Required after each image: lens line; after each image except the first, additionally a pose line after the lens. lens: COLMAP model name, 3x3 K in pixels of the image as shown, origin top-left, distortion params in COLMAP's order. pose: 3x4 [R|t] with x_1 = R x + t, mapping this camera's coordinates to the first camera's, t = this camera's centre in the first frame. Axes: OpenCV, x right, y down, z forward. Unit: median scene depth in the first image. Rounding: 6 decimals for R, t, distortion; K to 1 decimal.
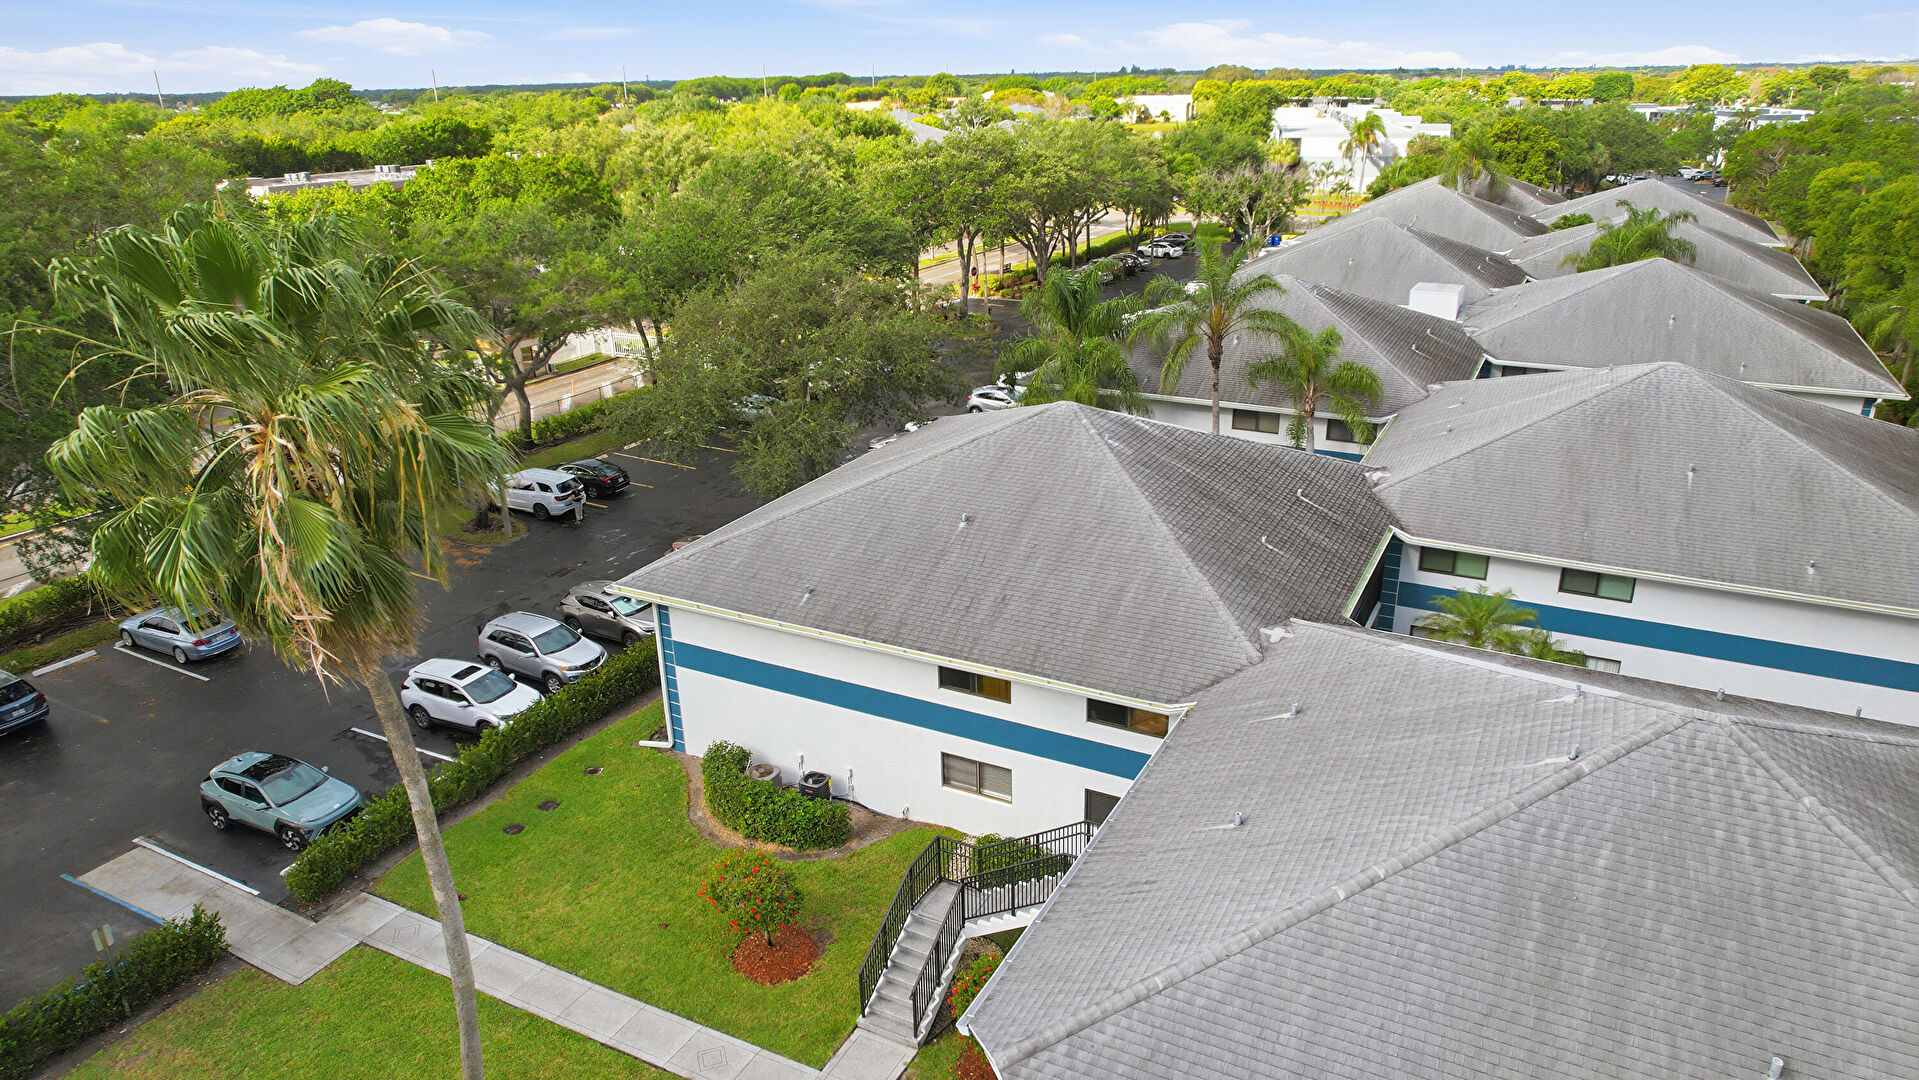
lens RADIAL K [[1201.9, 0, 959.5], [0, 1201.9, 540.0], [0, 0, 1]] dist [-0.008962, -0.001103]
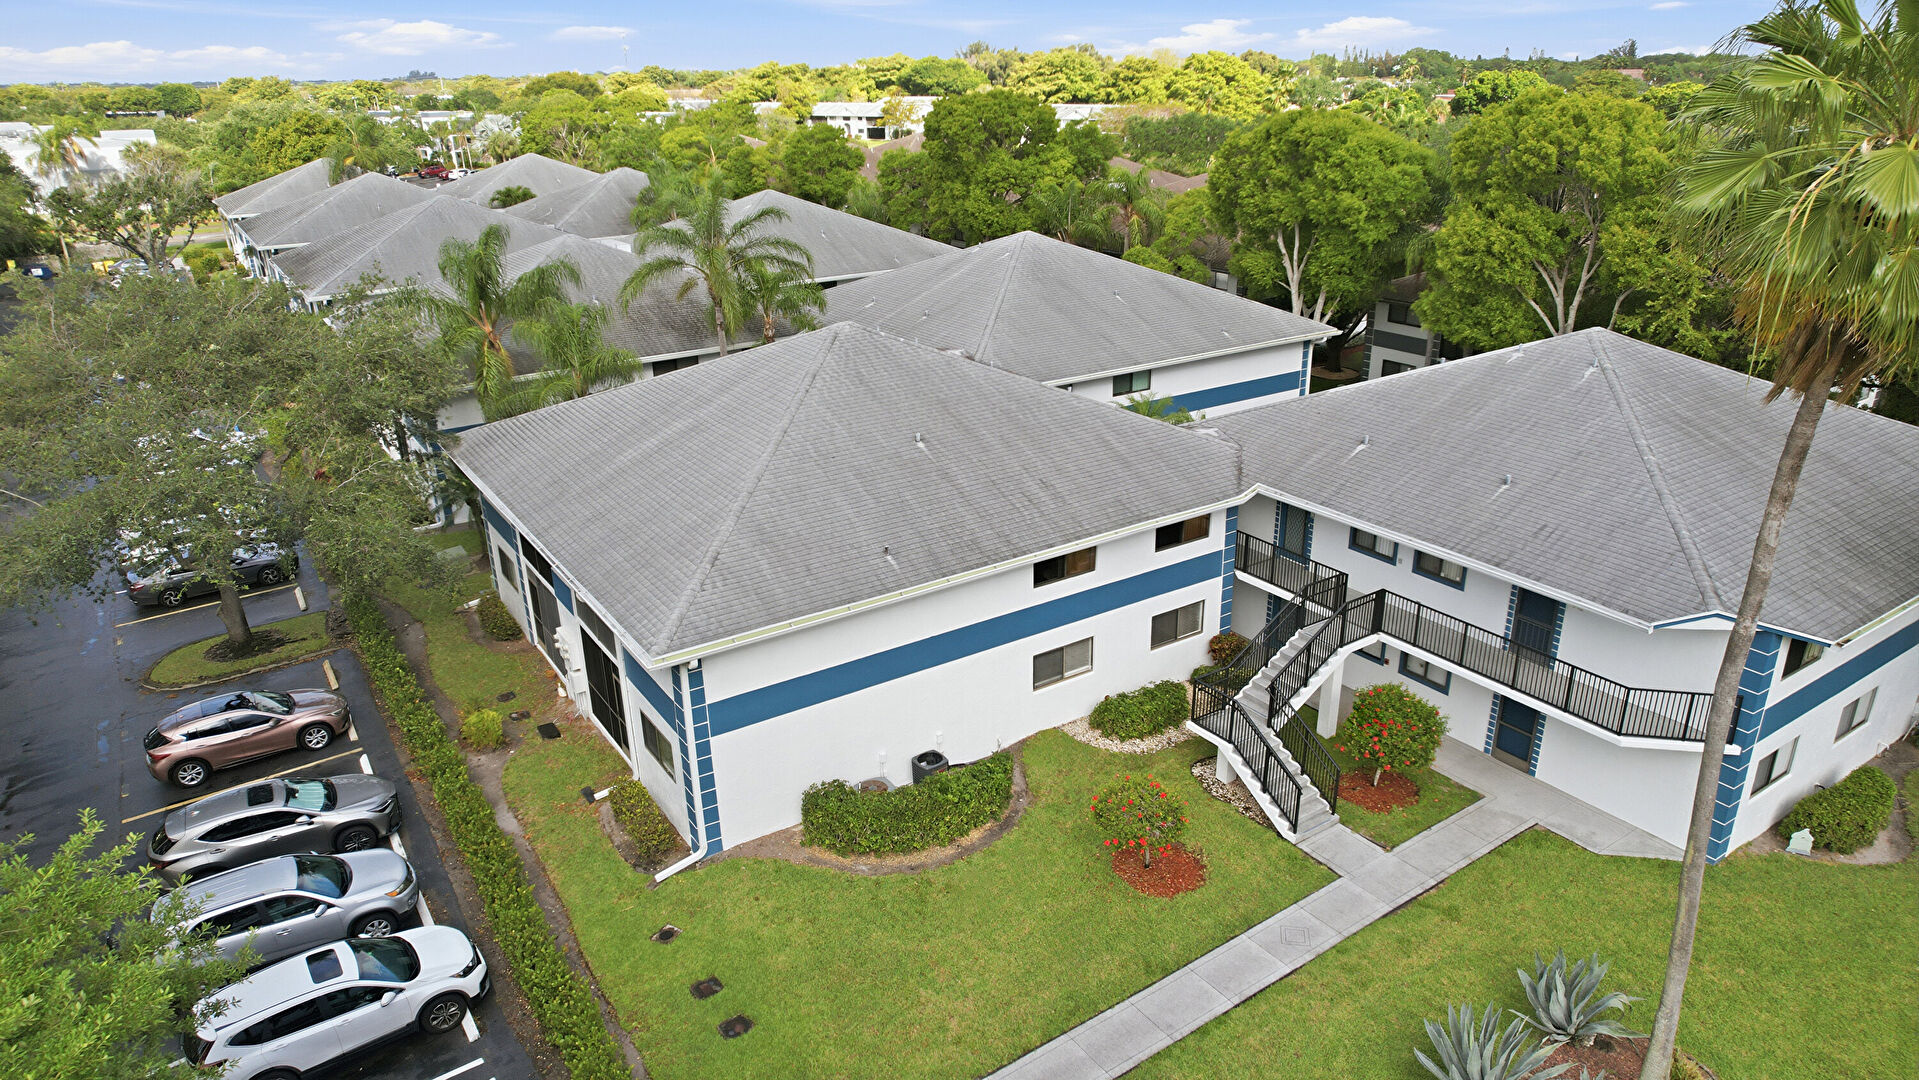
lens RADIAL K [[1201.9, 0, 959.5], [0, 1201.9, 540.0], [0, 0, 1]] dist [-0.008962, -0.001103]
pose [[0.479400, -0.309644, 0.821155, -0.777044], [0.318599, 0.933256, 0.165913, -0.088686], [-0.817723, 0.182080, 0.546056, 0.470641]]
